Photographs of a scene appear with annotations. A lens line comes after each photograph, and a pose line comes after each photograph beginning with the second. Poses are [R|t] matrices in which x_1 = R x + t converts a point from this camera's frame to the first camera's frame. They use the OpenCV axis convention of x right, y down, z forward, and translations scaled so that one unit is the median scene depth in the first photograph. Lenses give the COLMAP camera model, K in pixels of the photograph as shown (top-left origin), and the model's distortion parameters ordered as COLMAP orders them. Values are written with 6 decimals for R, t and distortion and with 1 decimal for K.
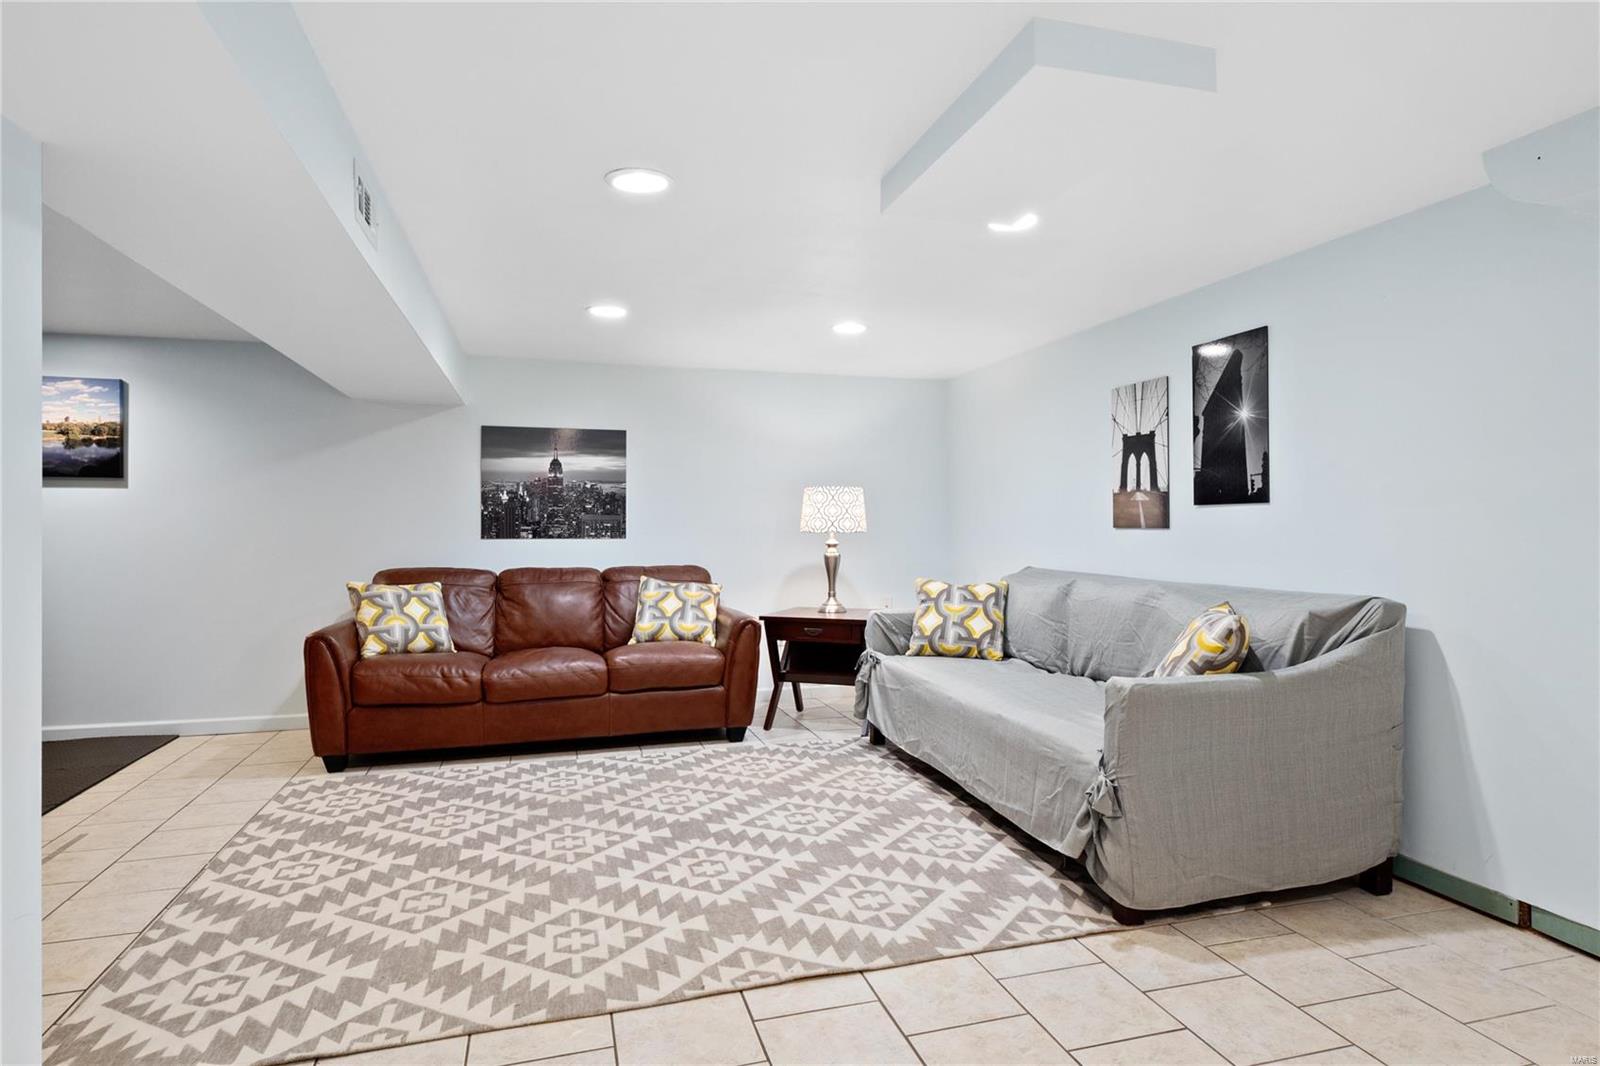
lens RADIAL K [[870.4, 0, 806.8], [0, 870.4, 519.2], [0, 0, 1]] dist [0.000066, -0.000882]
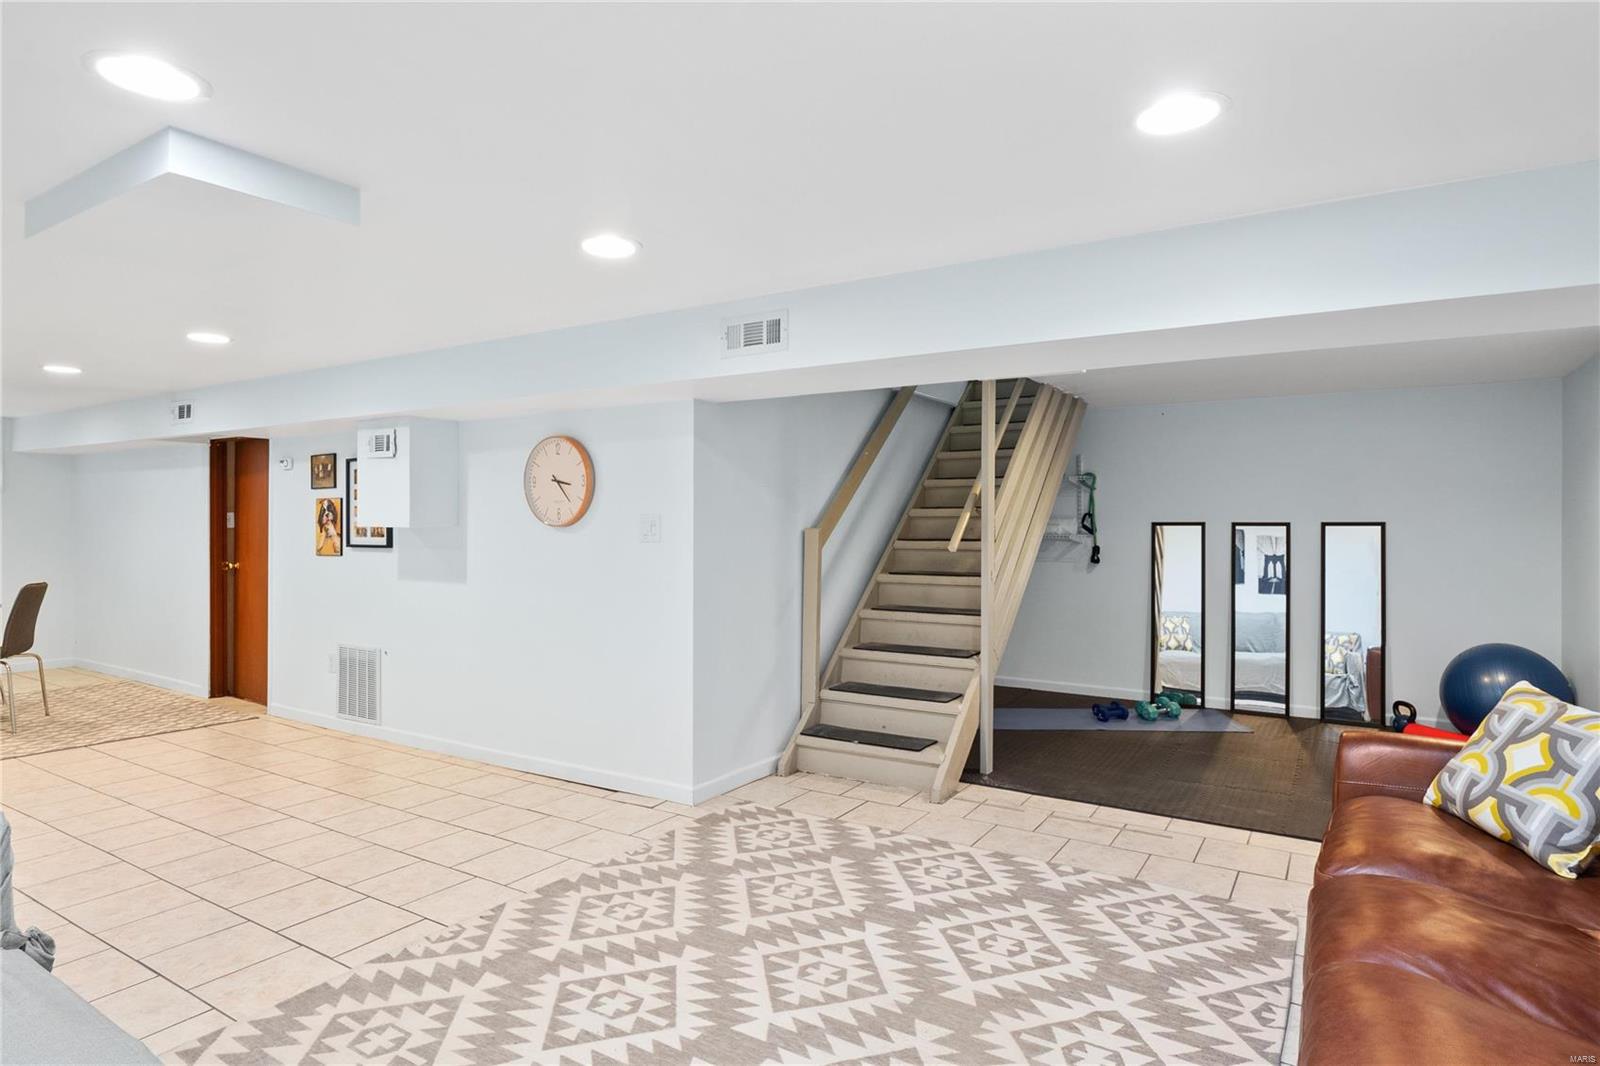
lens RADIAL K [[870.4, 0, 806.8], [0, 870.4, 519.2], [0, 0, 1]] dist [0.000066, -0.000882]
pose [[-0.745773, -0.001983, -0.666197, 0.303505], [0.000099, 0.999995, -0.003088, -0.048300], [0.666200, -0.002369, -0.745769, 1.777951]]
